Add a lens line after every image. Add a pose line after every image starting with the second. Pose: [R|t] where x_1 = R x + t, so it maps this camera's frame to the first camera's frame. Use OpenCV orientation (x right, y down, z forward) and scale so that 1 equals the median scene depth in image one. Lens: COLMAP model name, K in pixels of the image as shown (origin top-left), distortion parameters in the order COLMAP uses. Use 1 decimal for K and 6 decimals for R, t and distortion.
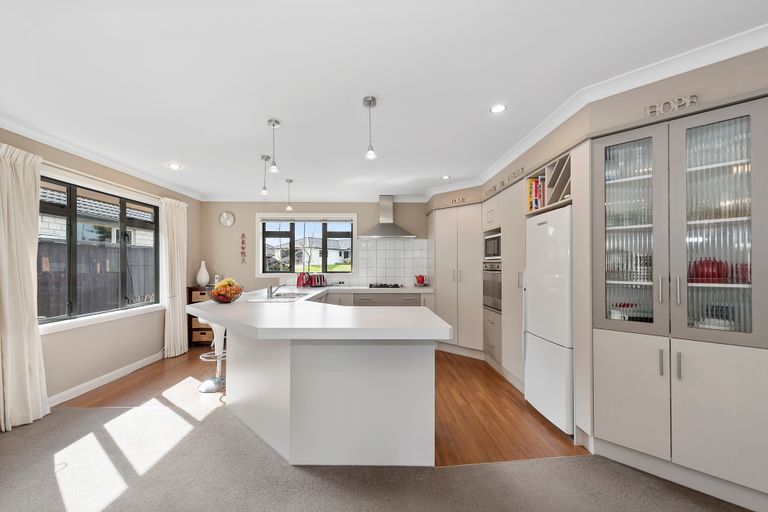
lens RADIAL K [[303.7, 0, 382.9], [0, 303.7, 258.9], [0, 0, 1]] dist [0.002960, 0.000437]
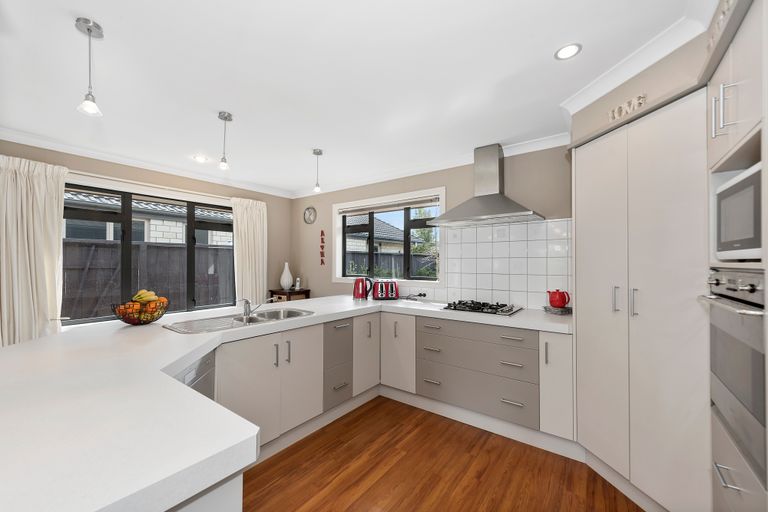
lens RADIAL K [[303.7, 0, 383.4], [0, 303.7, 253.5], [0, 0, 1]] dist [0.002960, 0.000437]
pose [[0.790897, -0.017547, -0.611697, 0.220982], [0.010290, 0.999829, -0.015377, -0.002755], [0.611862, 0.005867, 0.790942, 0.463902]]
